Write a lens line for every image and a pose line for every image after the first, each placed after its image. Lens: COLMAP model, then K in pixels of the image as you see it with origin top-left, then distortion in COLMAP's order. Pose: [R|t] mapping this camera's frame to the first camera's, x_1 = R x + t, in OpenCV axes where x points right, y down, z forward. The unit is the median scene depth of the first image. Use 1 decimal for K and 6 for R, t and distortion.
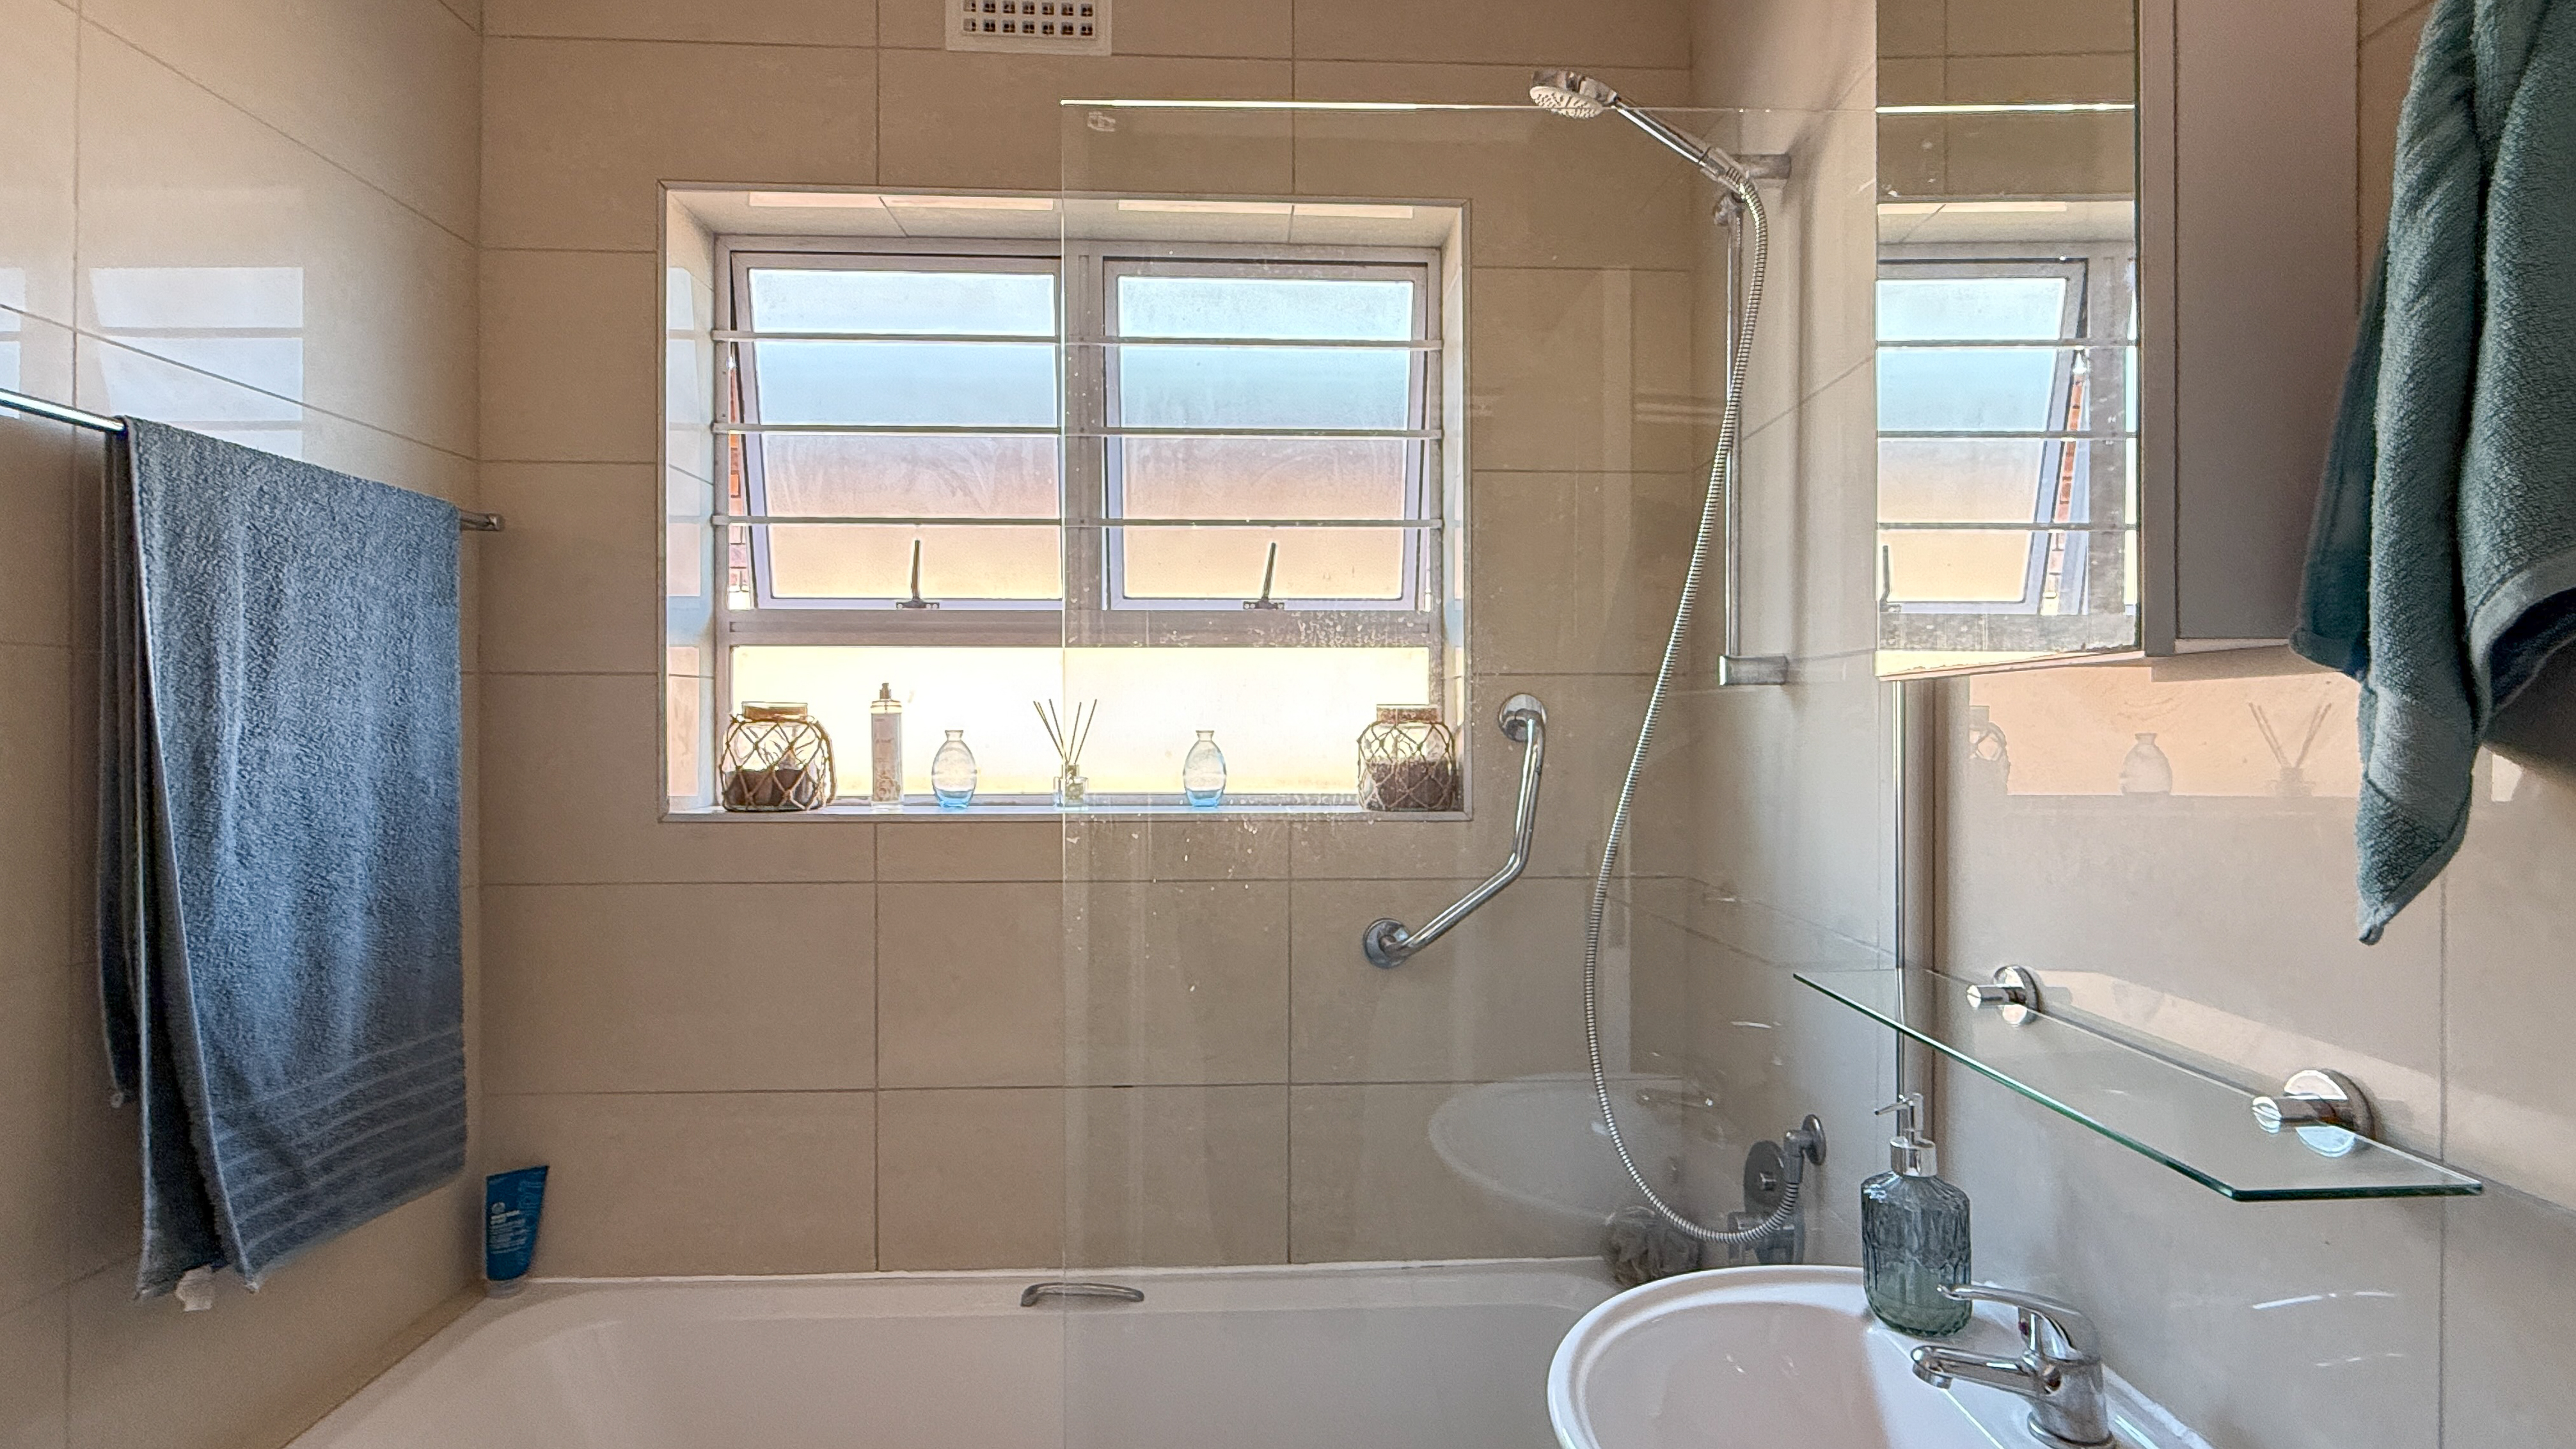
lens RADIAL K [[1225.2, 0, 1288.0], [0, 1225.2, 724.5], [0, 0, 1]] dist [-0.000900, 0.000212]
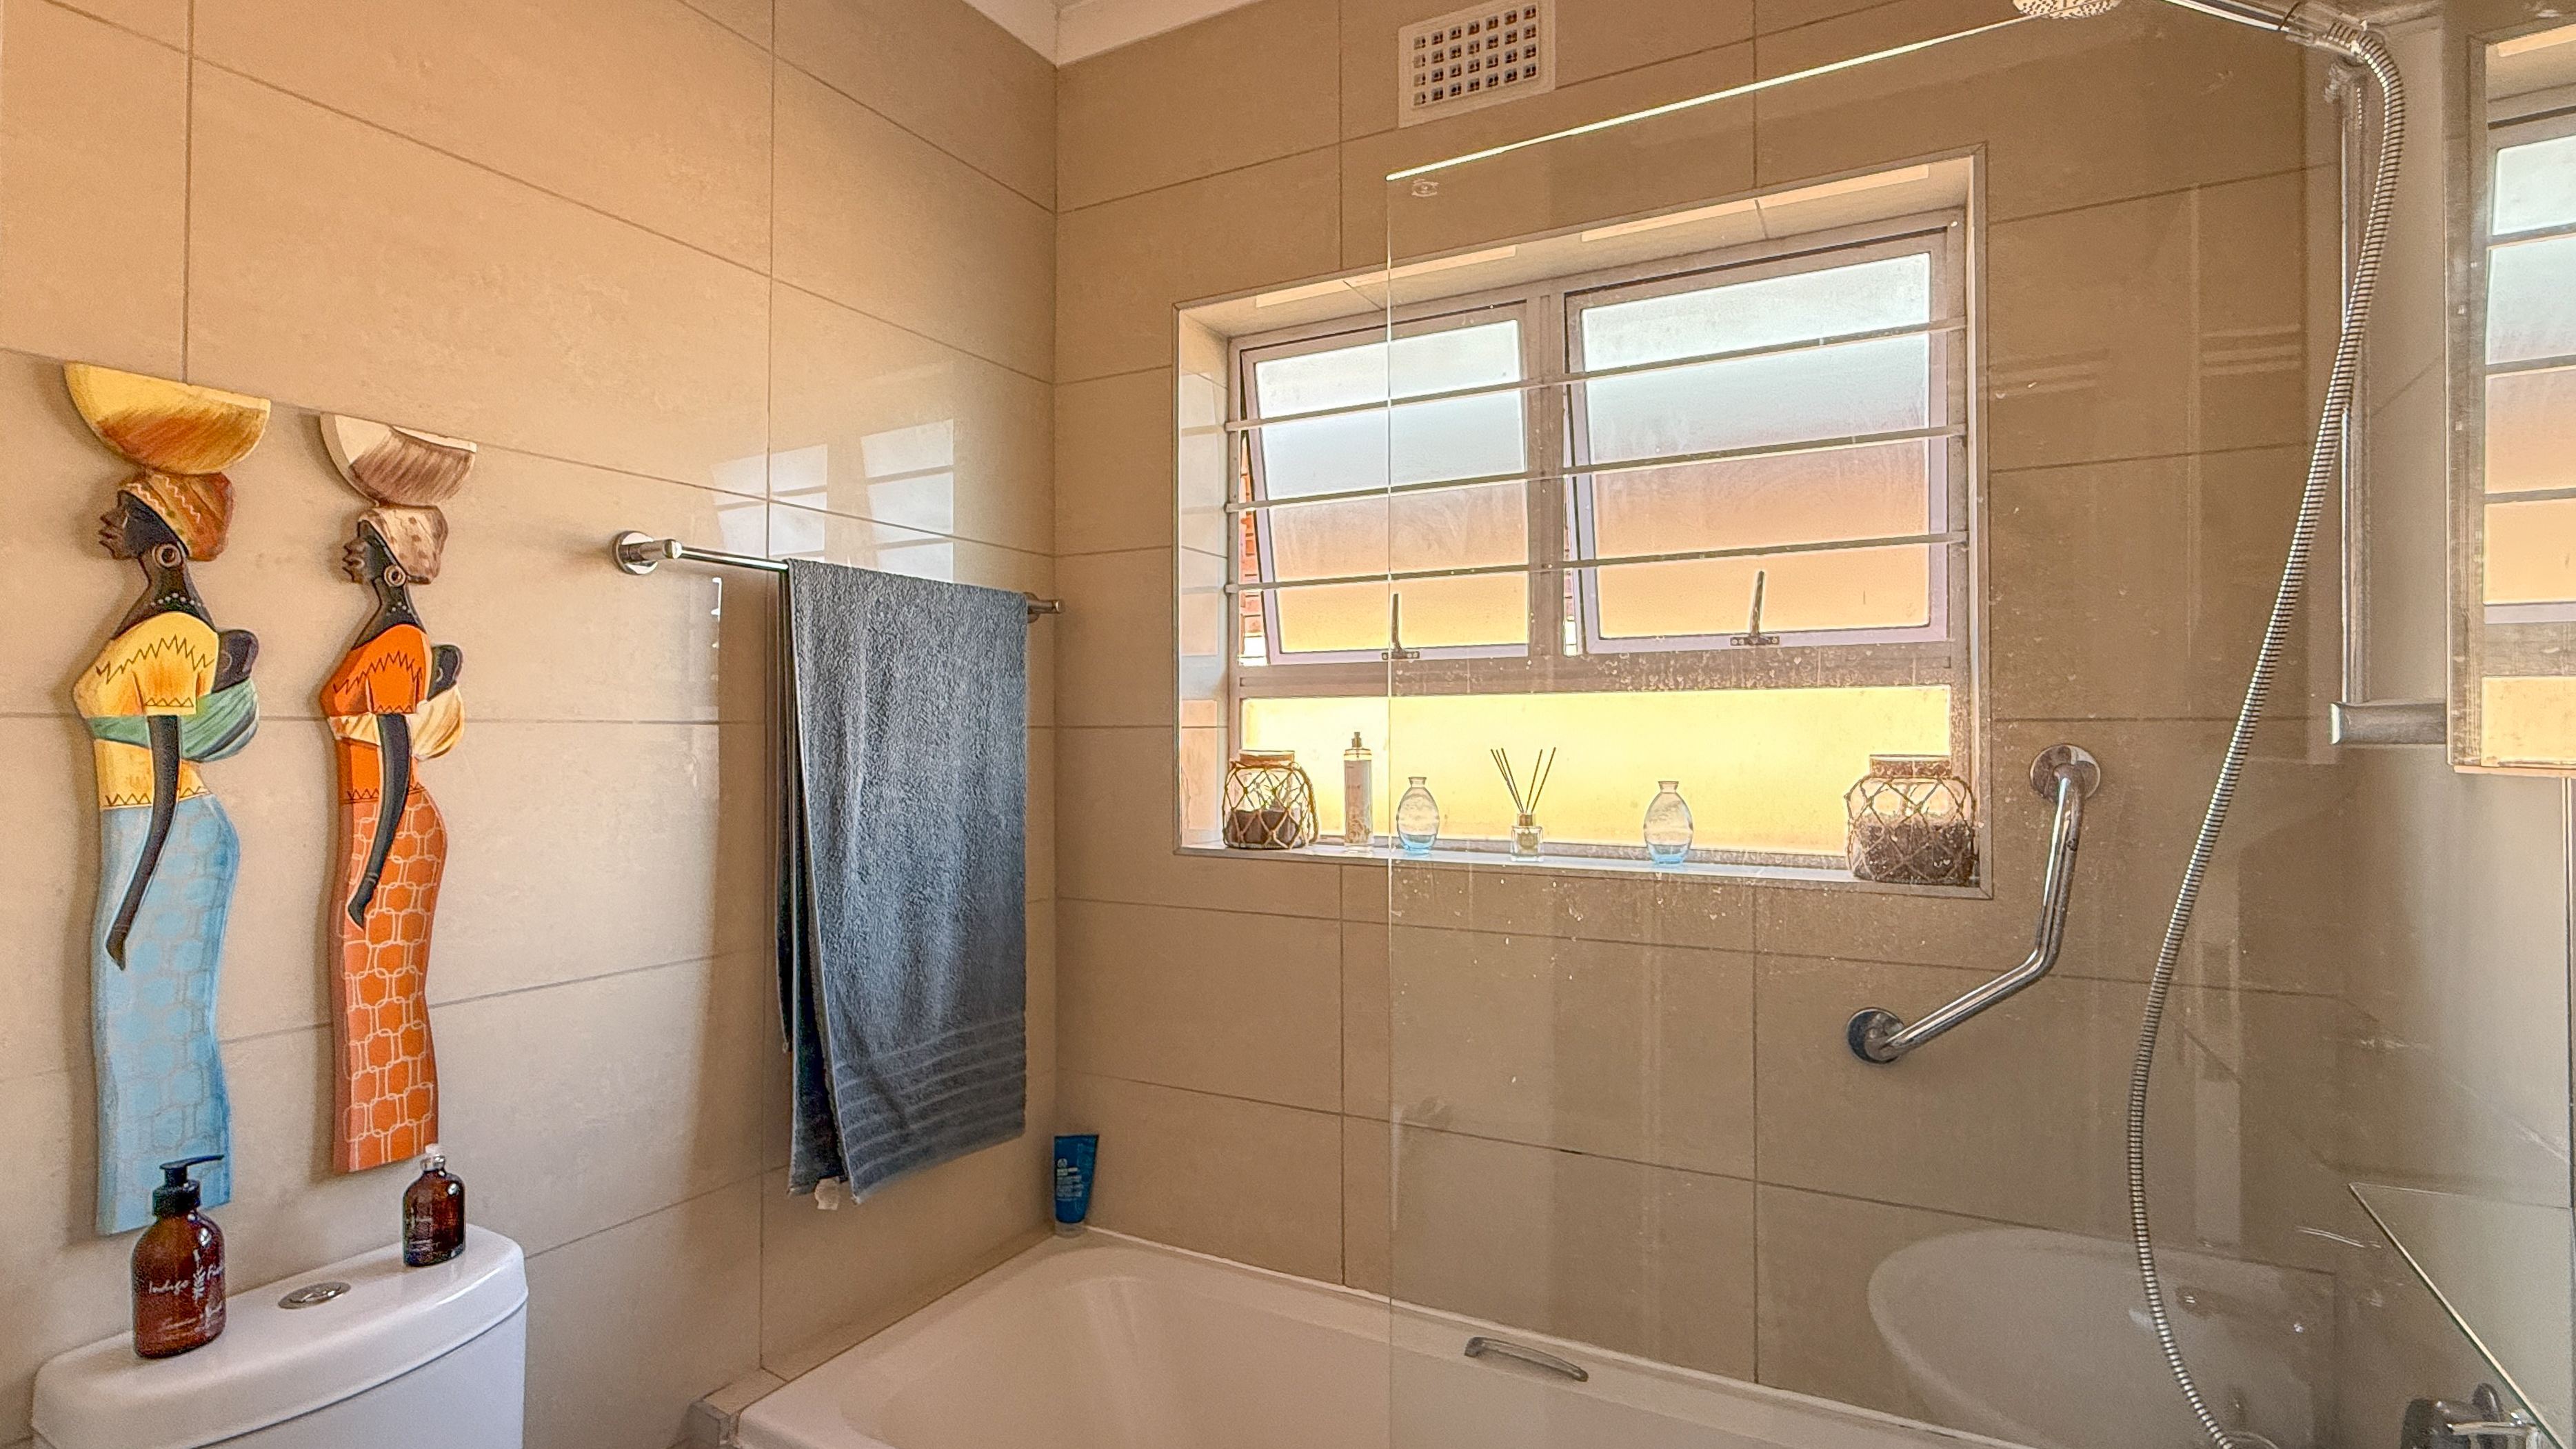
lens RADIAL K [[1199.1, 0, 1288.0], [0, 1199.1, 724.5], [0, 0, 1]] dist [0.000942, -0.000408]
pose [[0.861604, -0.005464, -0.507552, 0.158262], [0.000883, 0.999957, -0.009267, -0.032853], [0.507581, 0.007536, 0.861571, 0.074171]]
